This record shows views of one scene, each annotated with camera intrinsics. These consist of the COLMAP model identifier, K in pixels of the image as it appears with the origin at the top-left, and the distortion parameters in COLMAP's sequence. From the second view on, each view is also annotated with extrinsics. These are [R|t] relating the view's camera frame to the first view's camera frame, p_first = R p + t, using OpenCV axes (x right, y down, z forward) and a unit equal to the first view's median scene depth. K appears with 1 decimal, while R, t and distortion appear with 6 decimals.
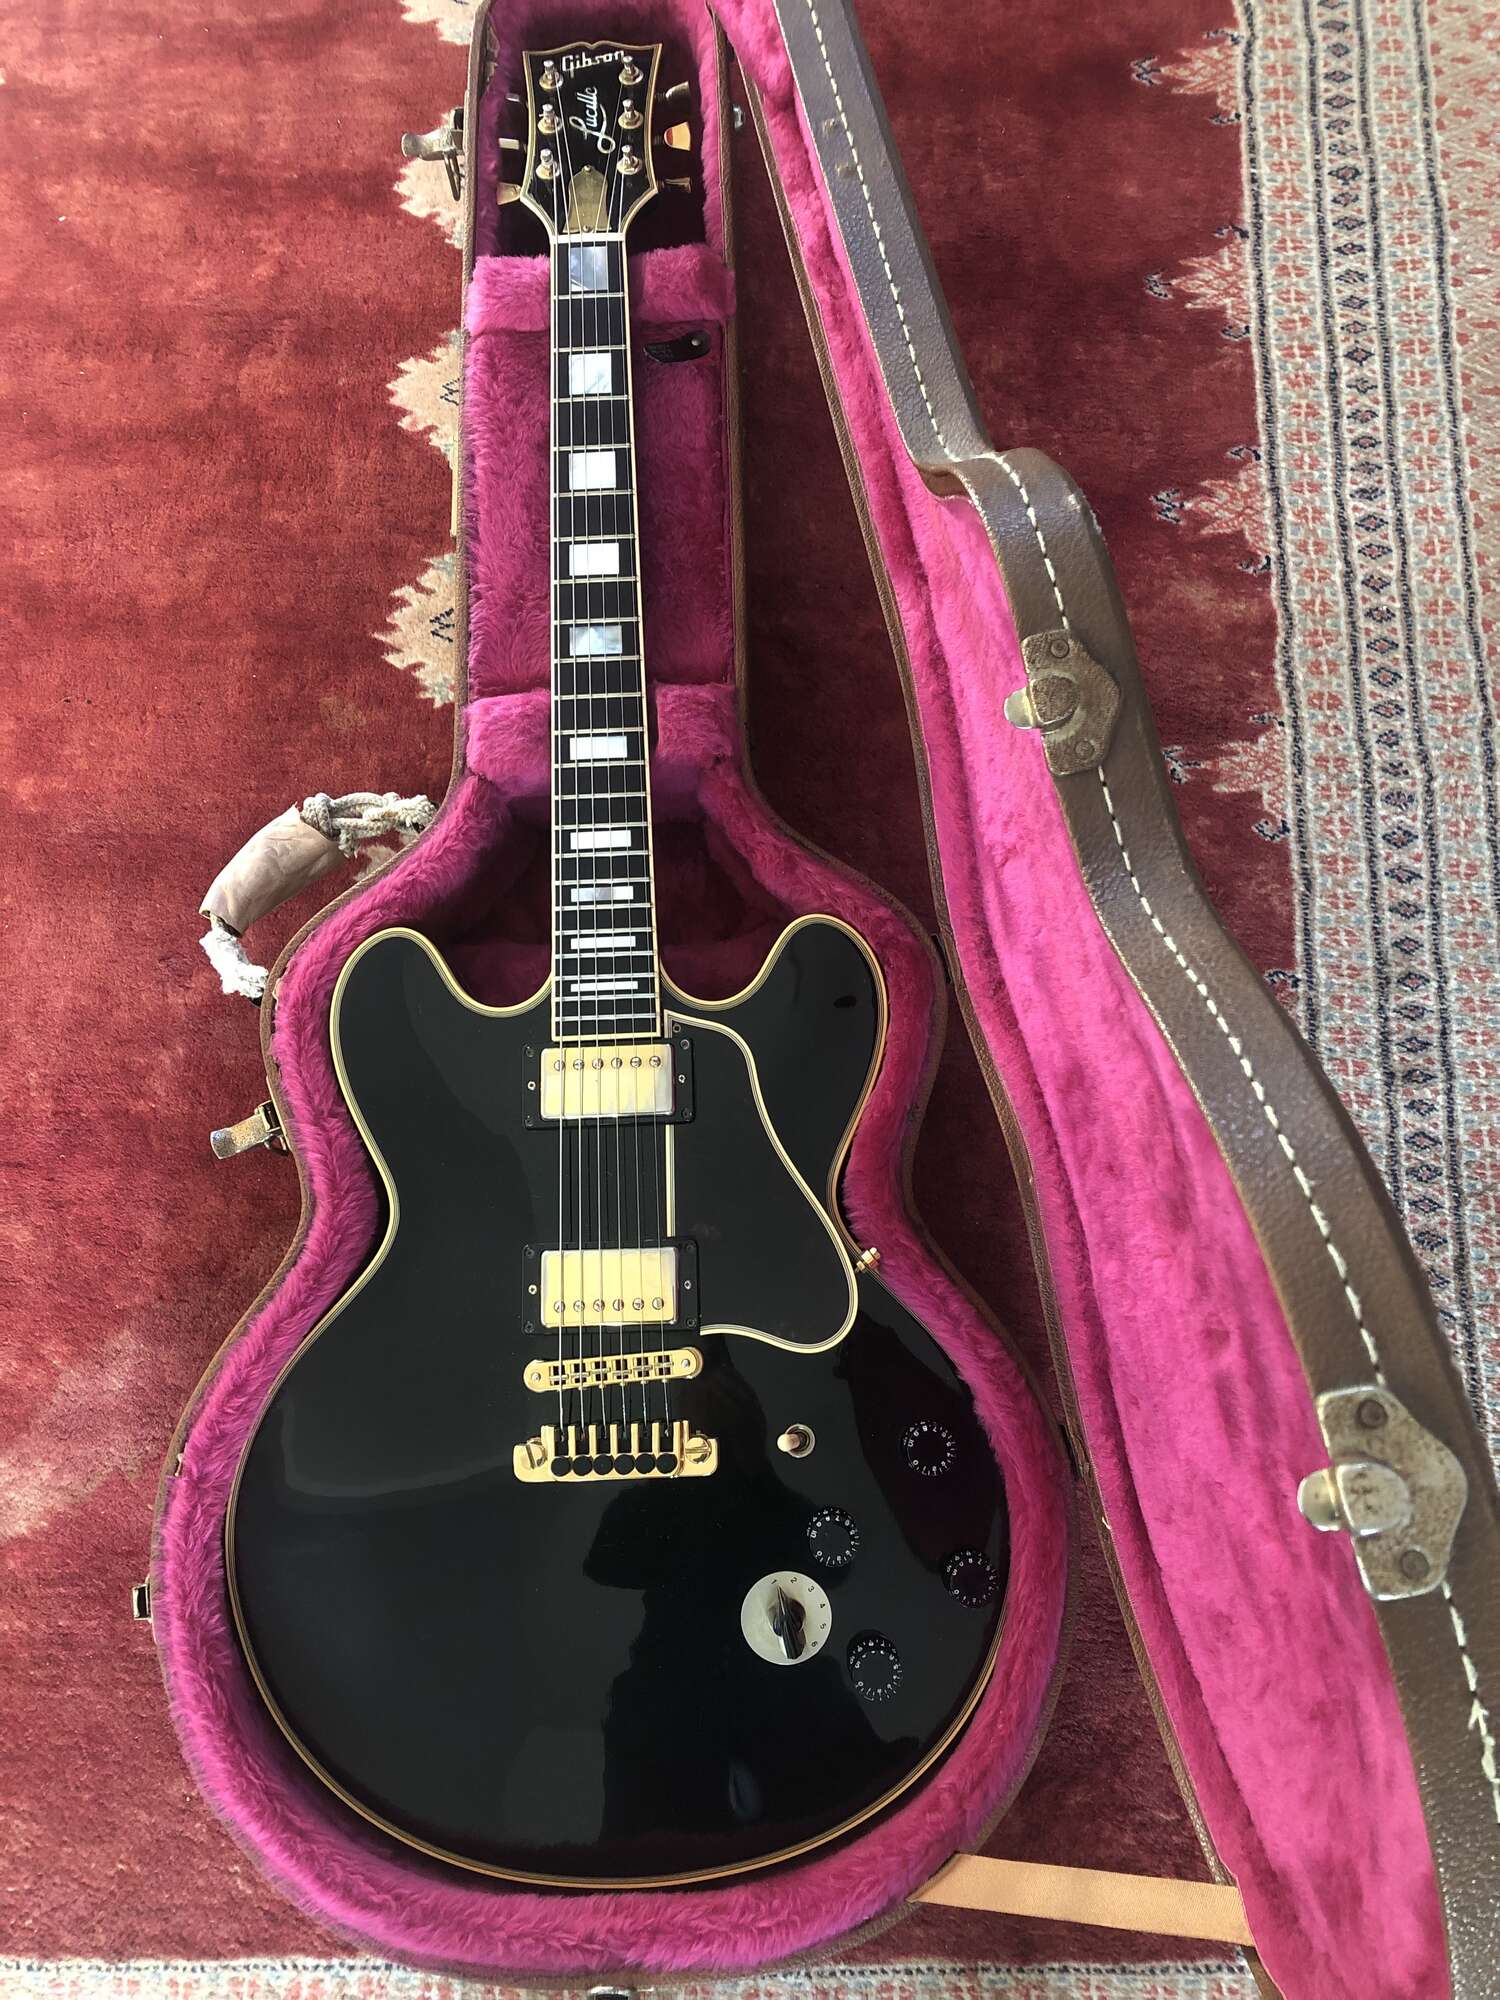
lens RADIAL K [[1670.6, 0, 759.6], [0, 1670.6, 991.5], [0, 0, 1]] dist [-0.006748, 0.048394]
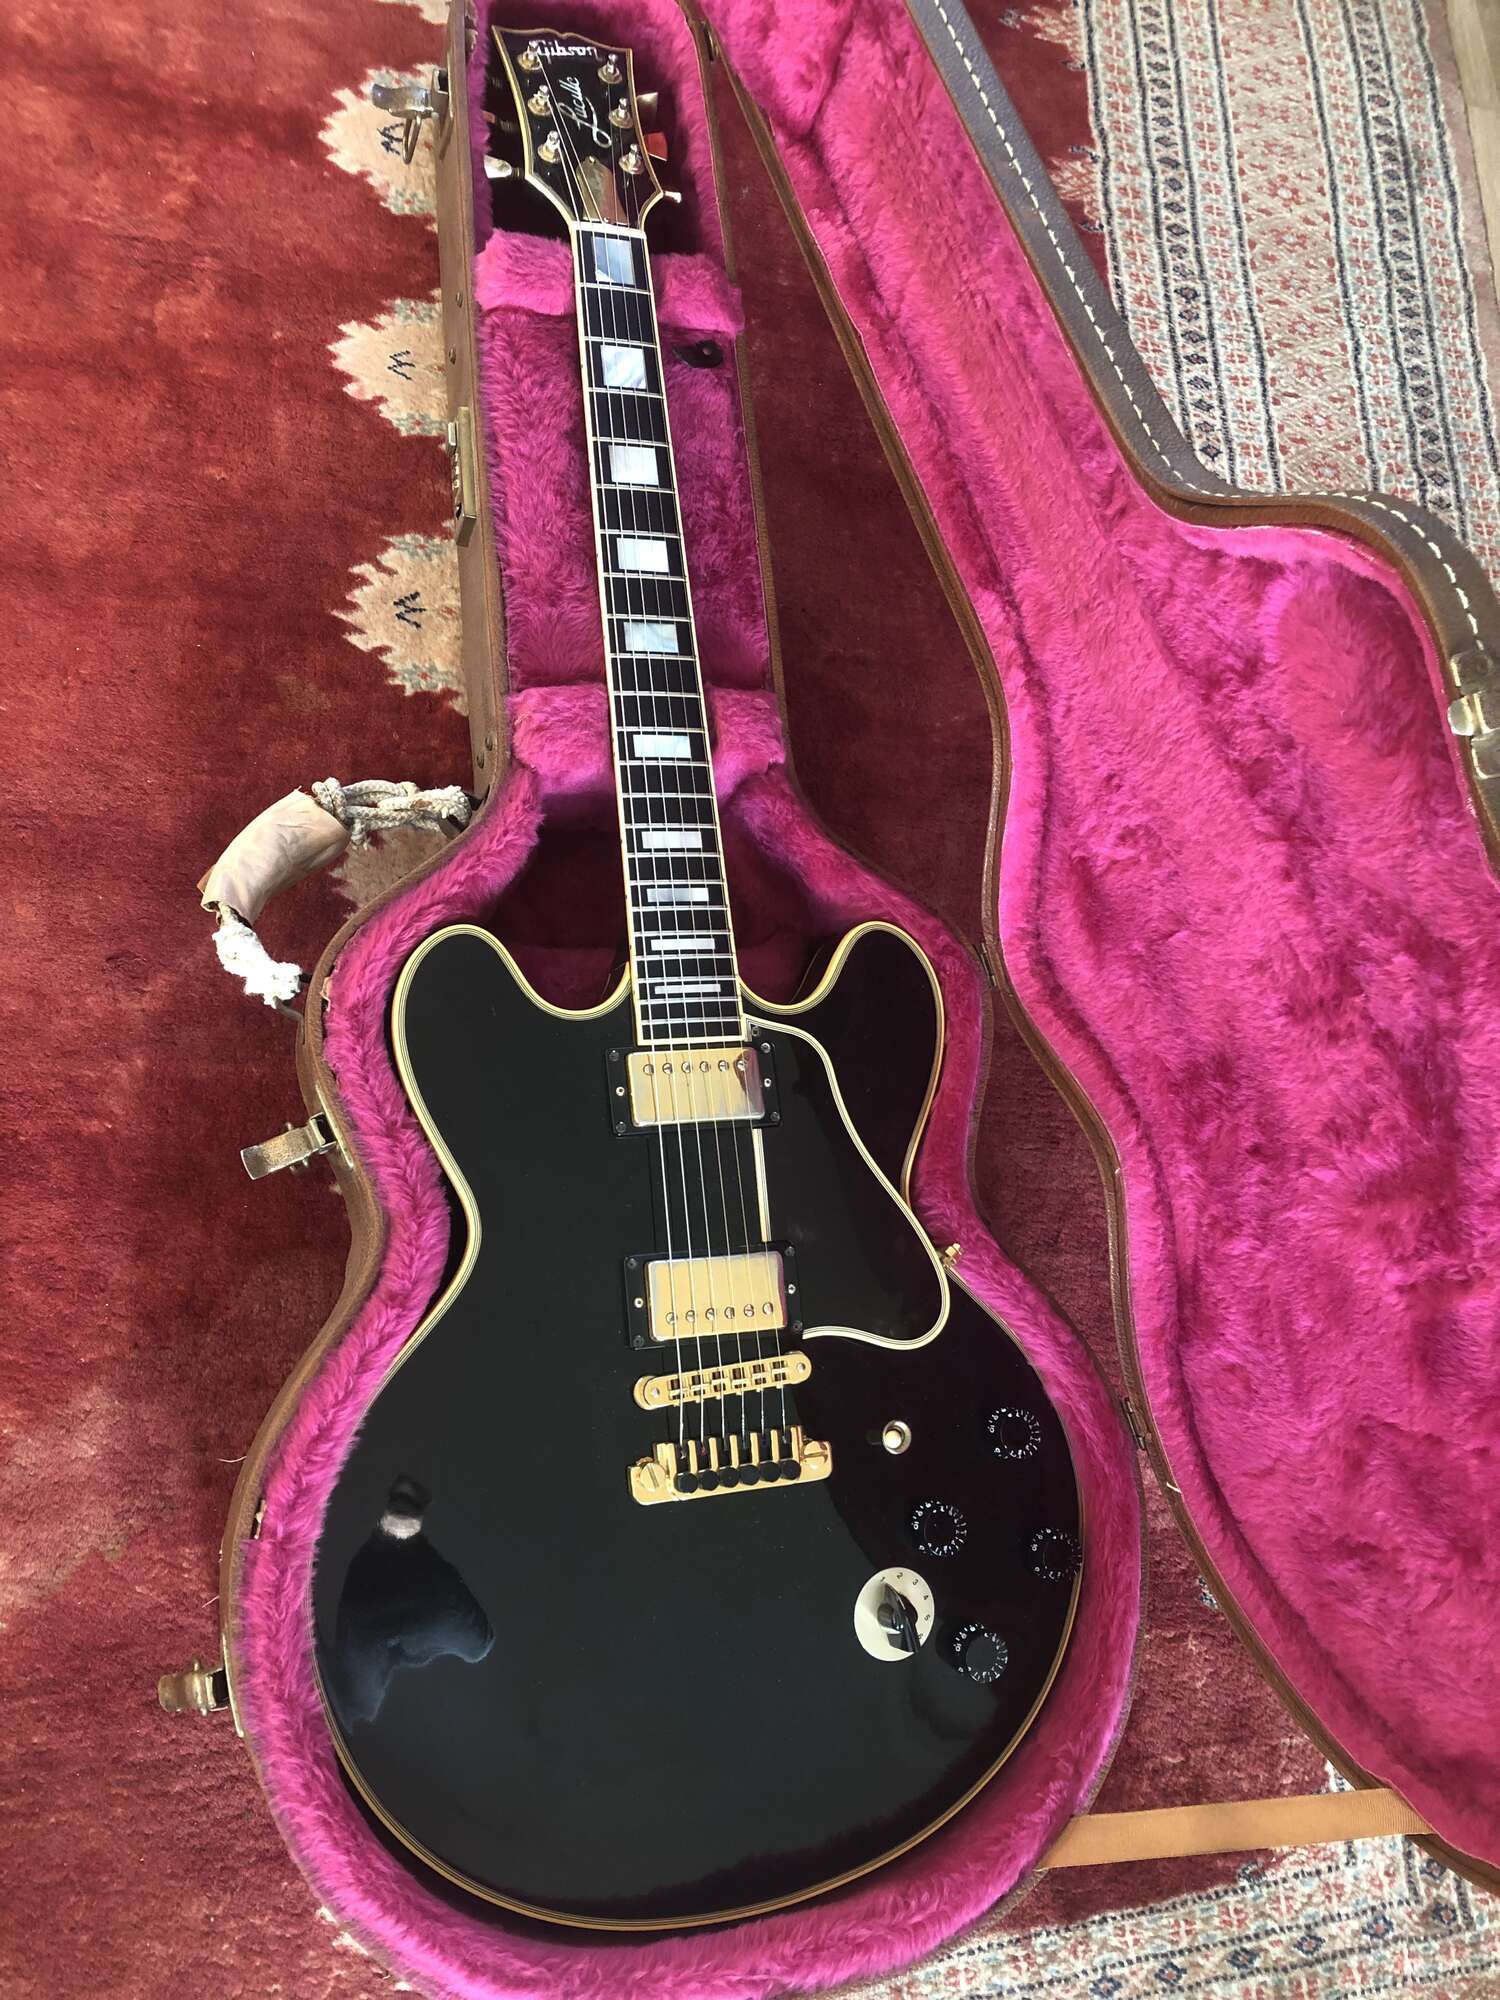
lens RADIAL K [[1670.6, 0, 759.6], [0, 1670.6, 991.5], [0, 0, 1]] dist [-0.006748, 0.048394]
pose [[0.930638, 0.011720, 0.365753, -0.349030], [-0.000236, 0.999506, -0.031429, 0.024523], [-0.365941, 0.029163, 0.930181, 0.063961]]
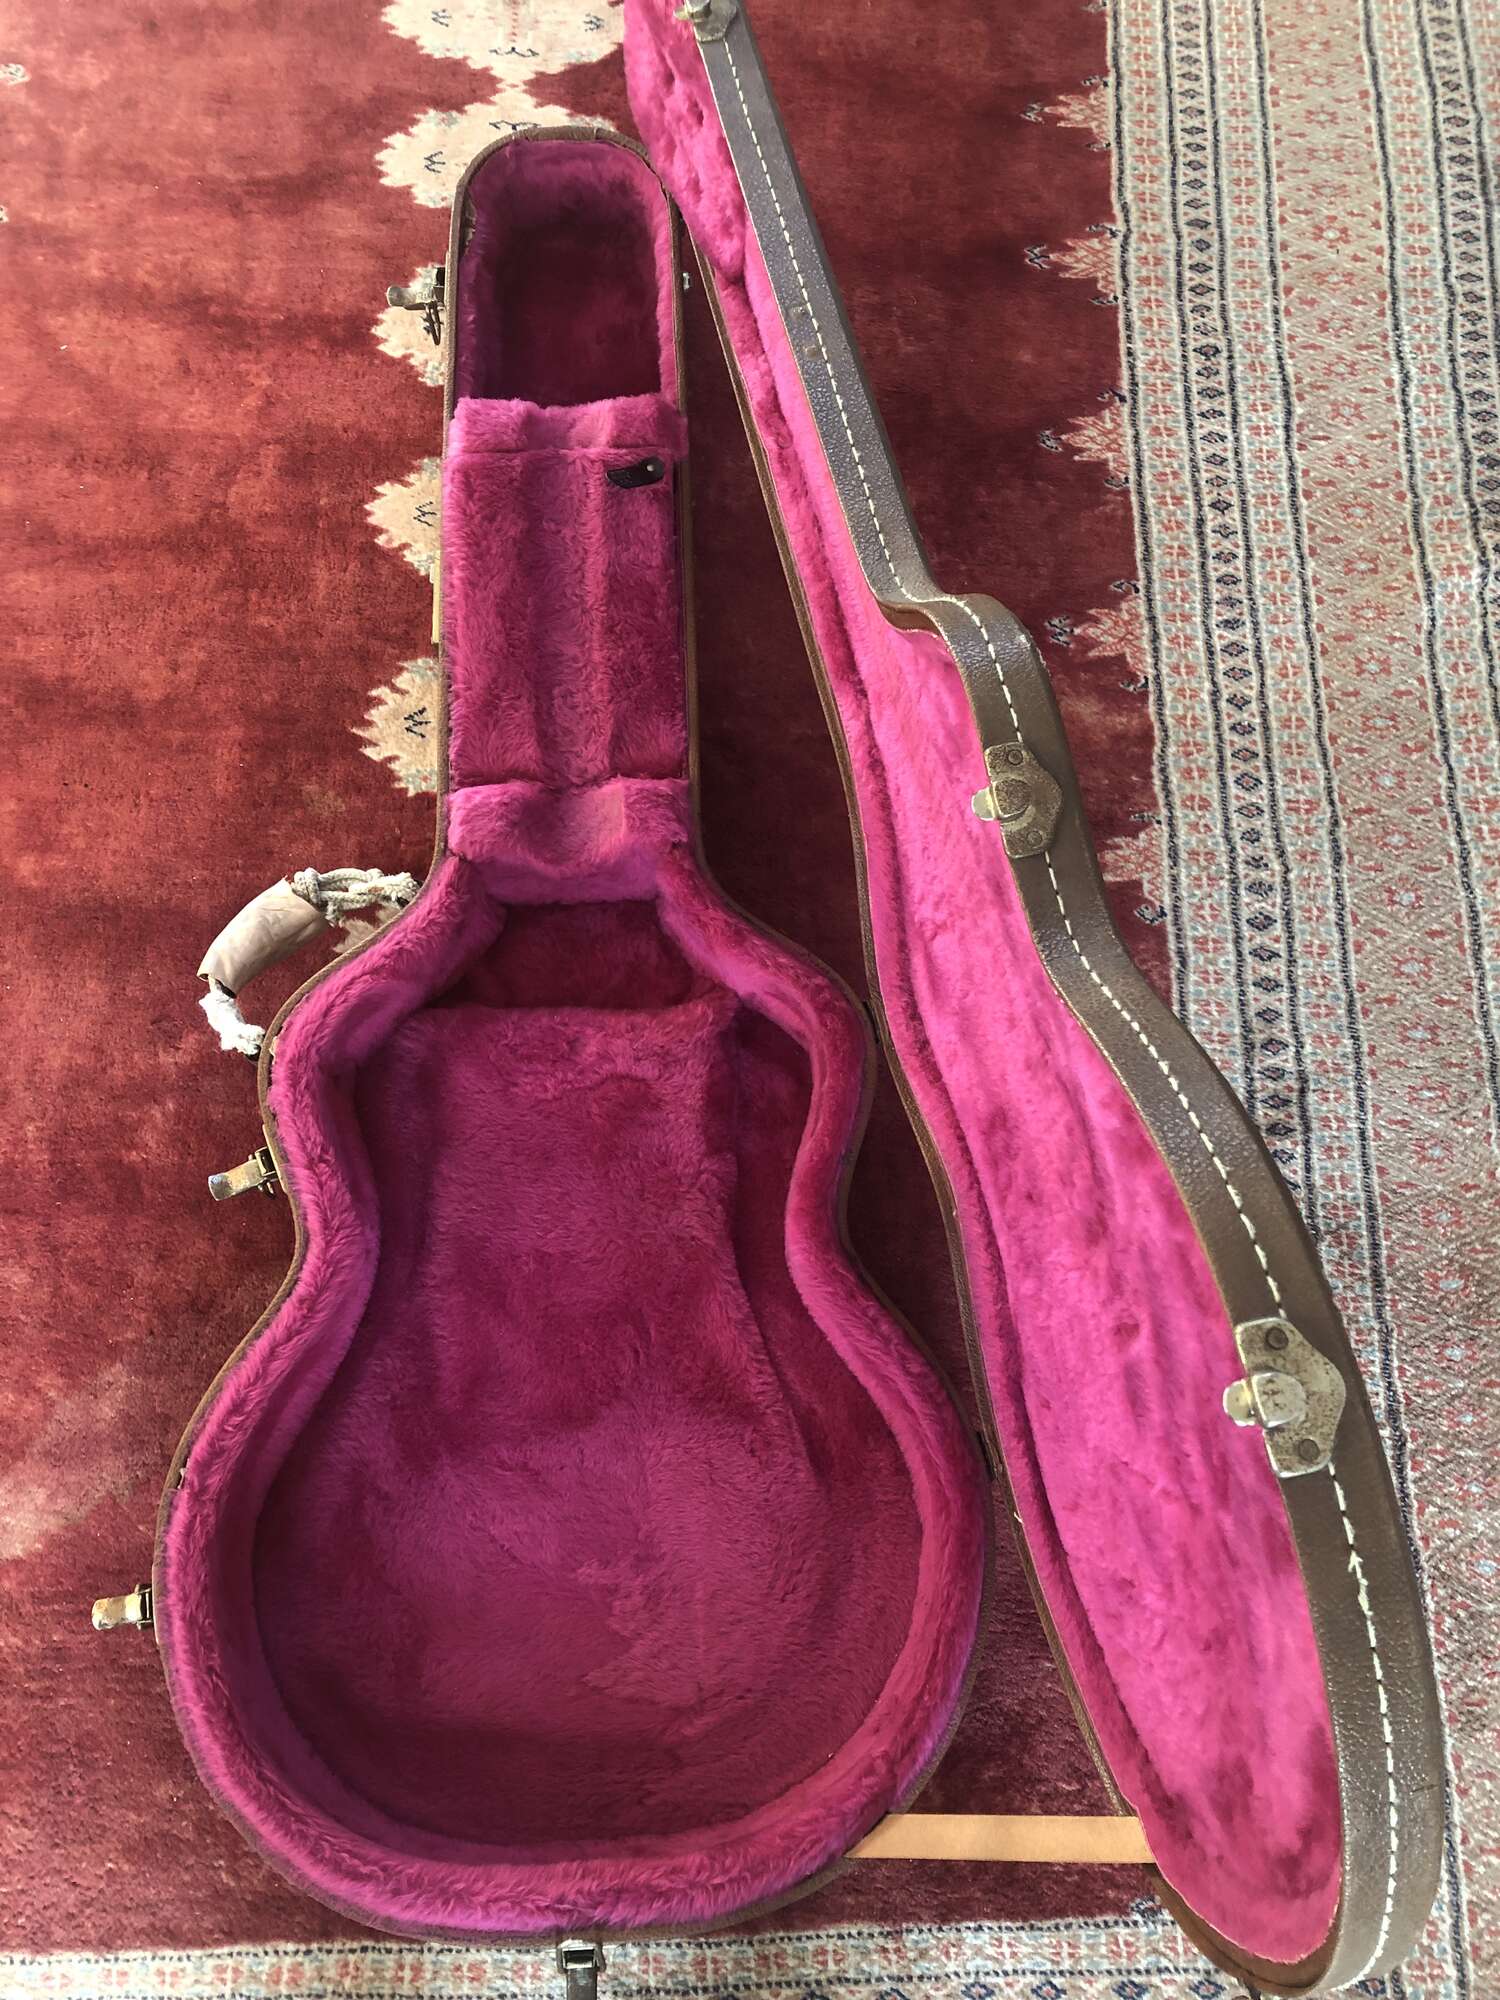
lens RADIAL K [[1670.6, 0, 759.6], [0, 1670.6, 991.5], [0, 0, 1]] dist [-0.006748, 0.048394]
pose [[0.997325, 0.007114, 0.072753, -0.042001], [-0.003369, 0.998669, -0.051468, 0.015380], [-0.073023, 0.051085, 0.996021, -0.110195]]
